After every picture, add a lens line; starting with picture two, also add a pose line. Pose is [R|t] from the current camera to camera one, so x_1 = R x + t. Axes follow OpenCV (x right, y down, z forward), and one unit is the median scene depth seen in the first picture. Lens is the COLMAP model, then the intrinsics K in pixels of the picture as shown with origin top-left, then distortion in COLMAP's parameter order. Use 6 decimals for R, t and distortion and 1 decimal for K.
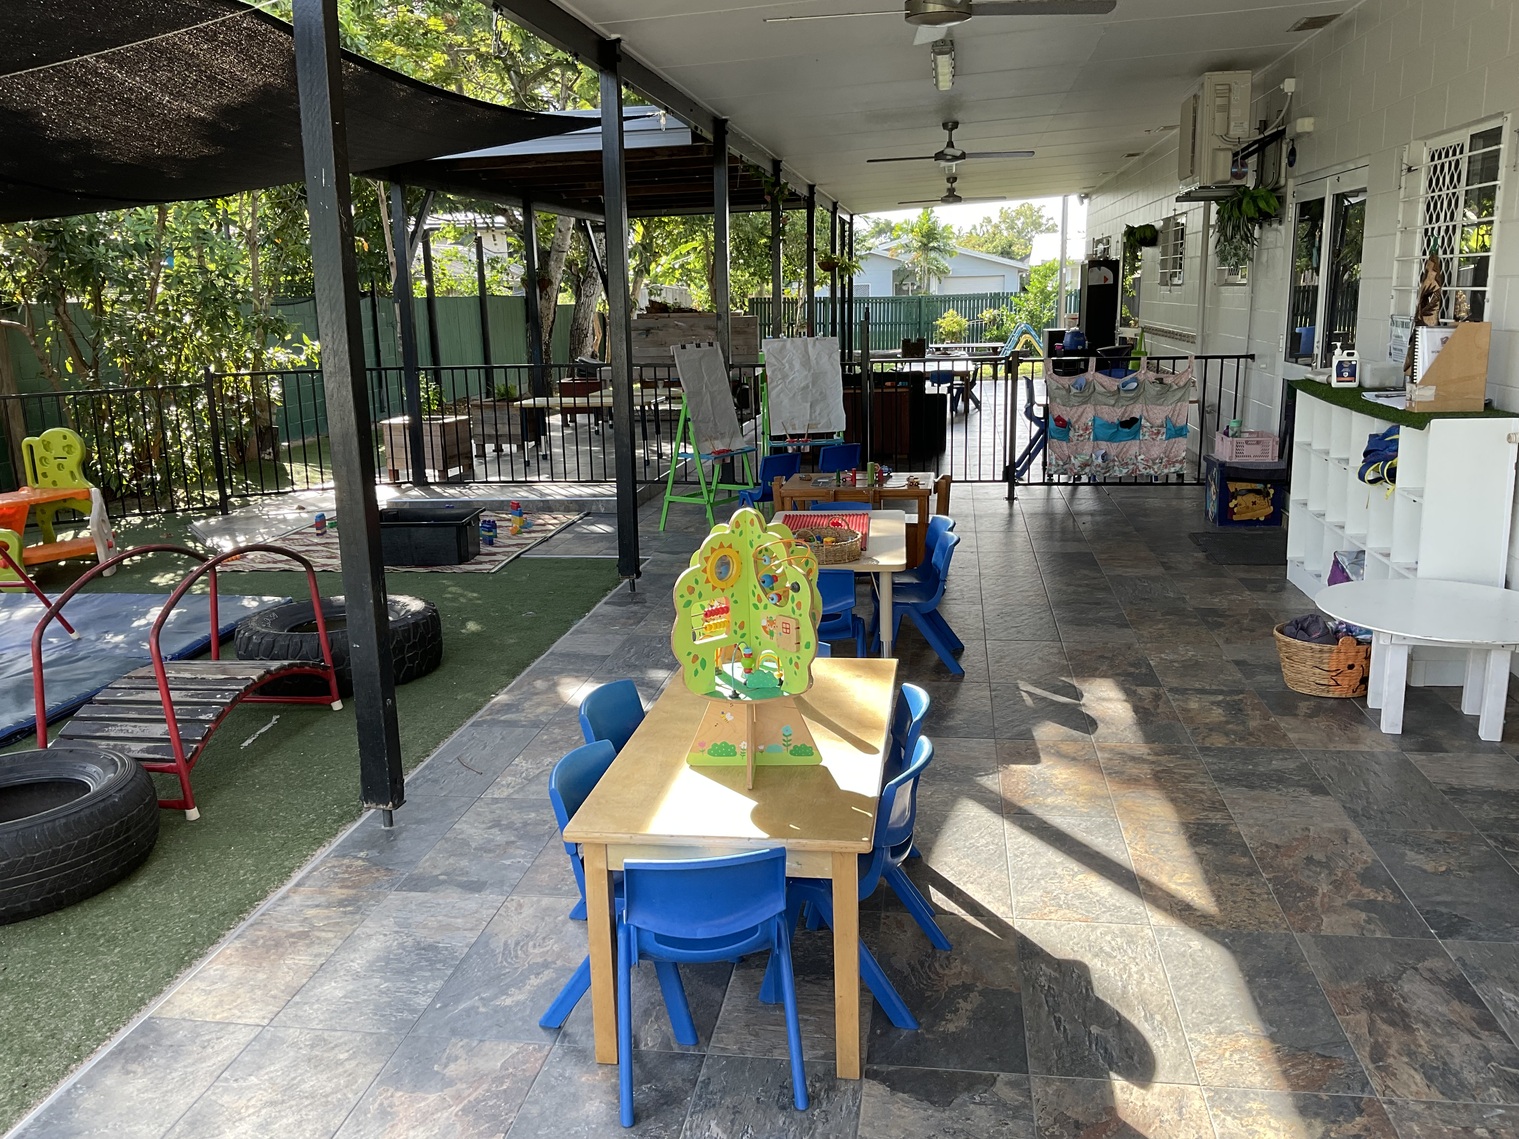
lens RADIAL K [[1256.7, 0, 762.9], [0, 1256.7, 579.1], [0, 0, 1]] dist [0.075579, -0.145480]
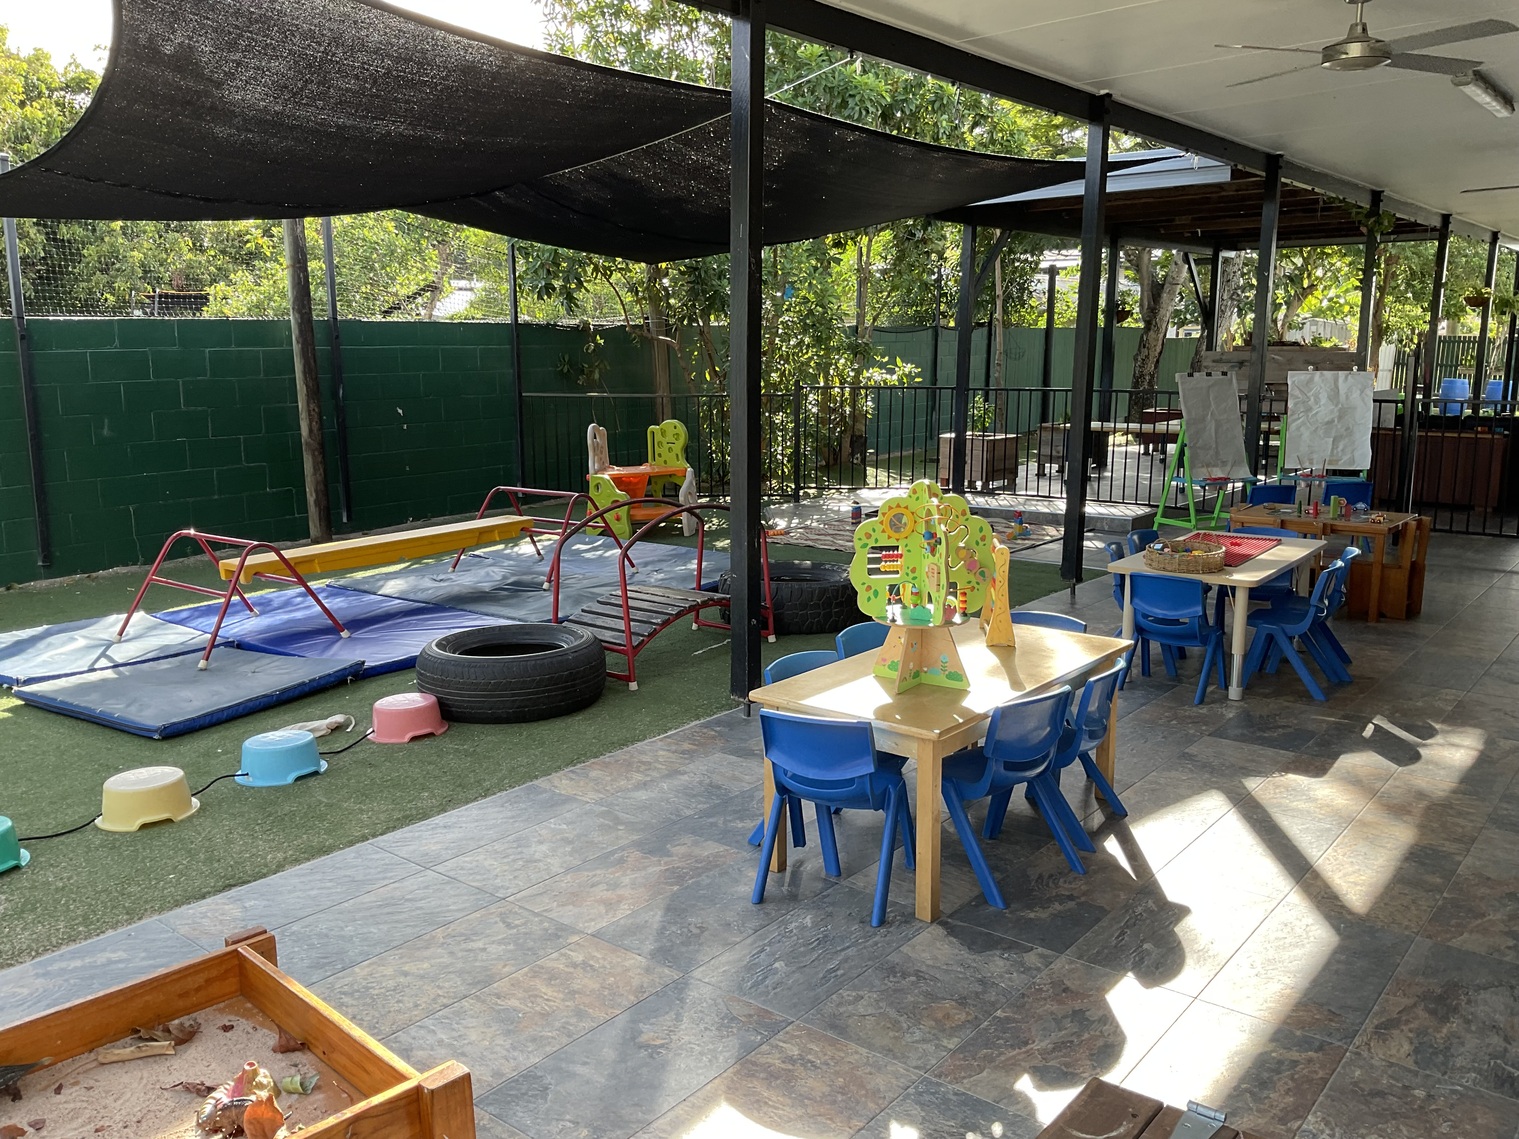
lens RADIAL K [[1256.7, 0, 754.6], [0, 1256.7, 579.1], [0, 0, 1]] dist [0.075579, -0.145480]
pose [[0.864080, 0.118095, -0.489305, 0.154642], [-0.130161, 0.991448, 0.009433, 0.017822], [0.486235, 0.055537, 0.872062, -0.069555]]
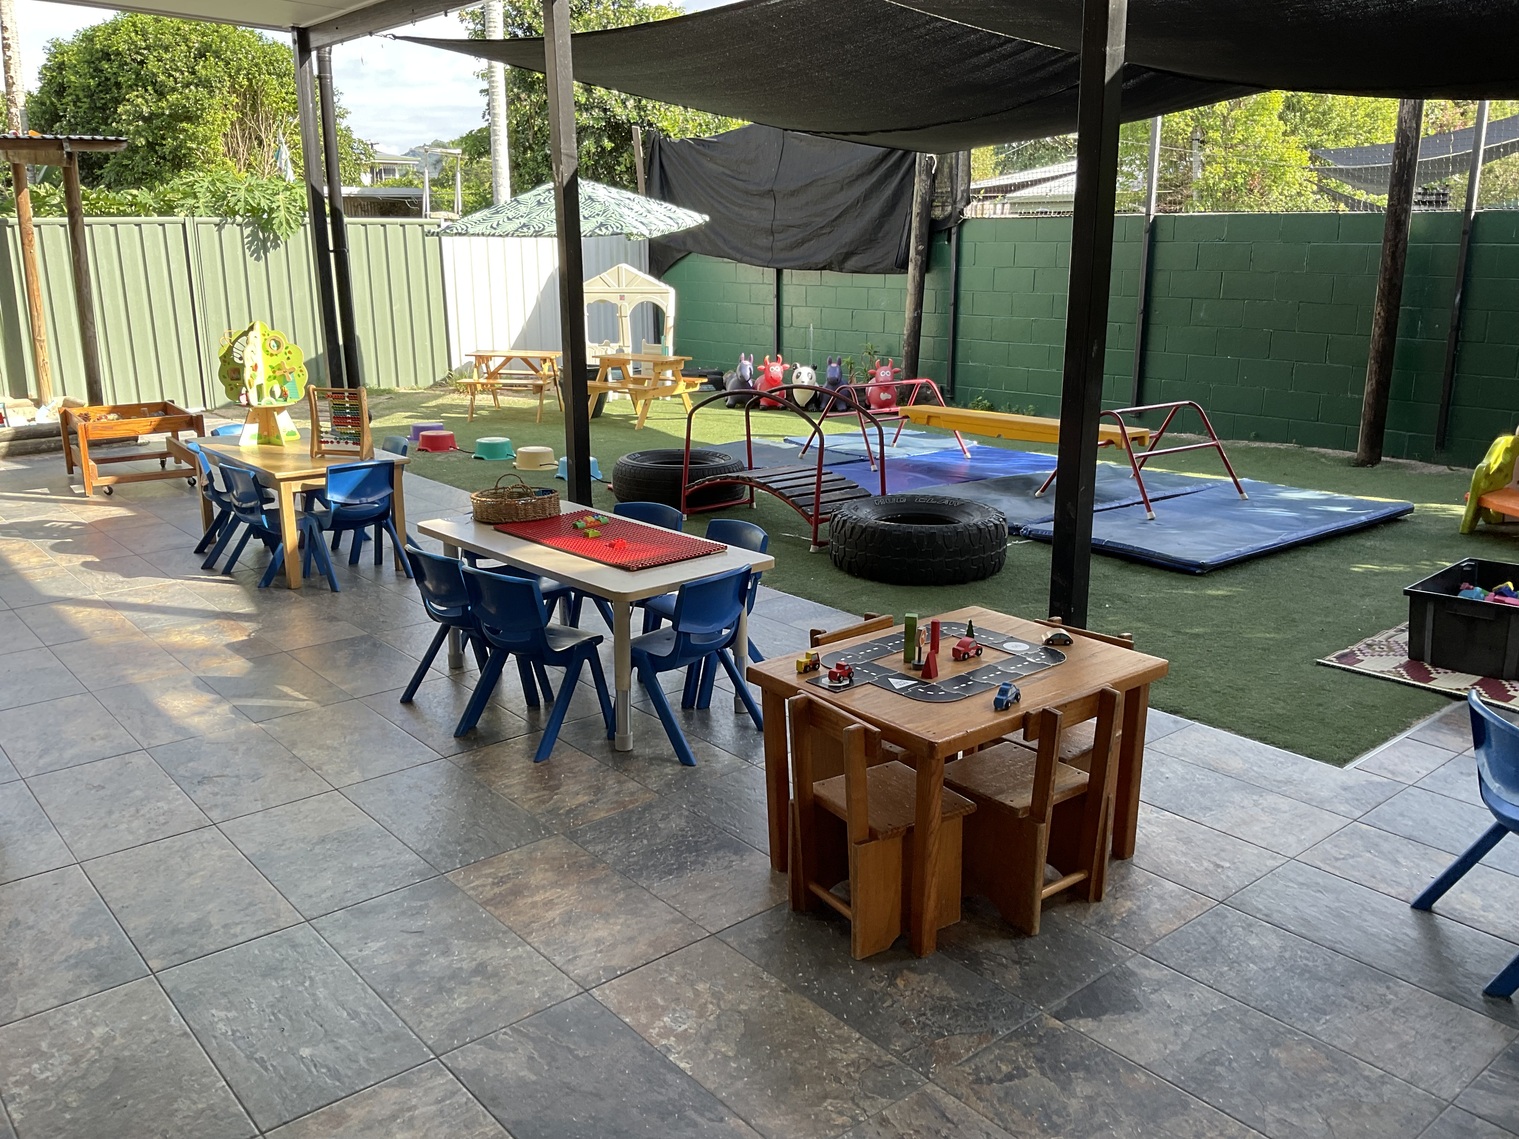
lens RADIAL K [[1256.7, 0, 758.5], [0, 1256.7, 569.2], [0, 0, 1]] dist [0.075579, -0.145480]
pose [[-0.668767, 0.218388, -0.710674, 0.348480], [-0.142675, 0.900421, 0.410958, -0.227017], [0.729654, 0.376231, -0.571013, 0.990778]]
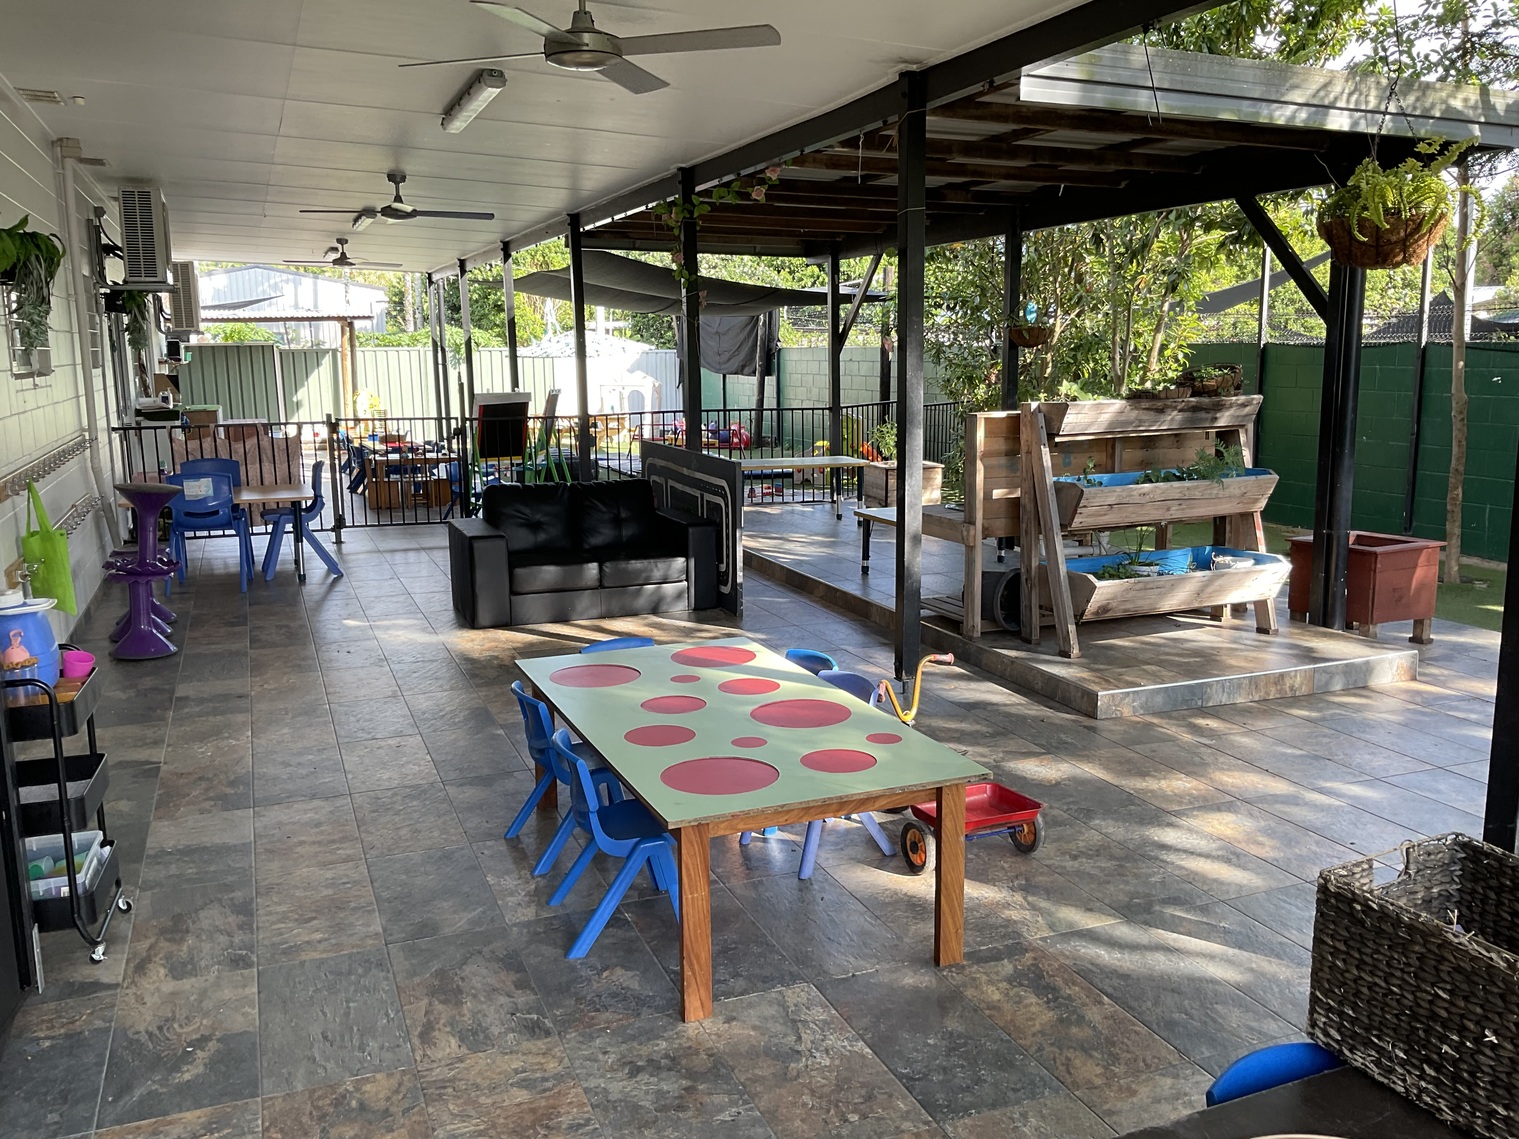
lens RADIAL K [[1256.7, 0, 763.3], [0, 1256.7, 570.1], [0, 0, 1]] dist [0.075579, -0.145480]
pose [[-0.861678, 0.109248, -0.495556, 0.365403], [-0.089387, 0.928605, 0.360143, -0.266515], [0.499520, 0.354624, -0.790393, 1.170971]]
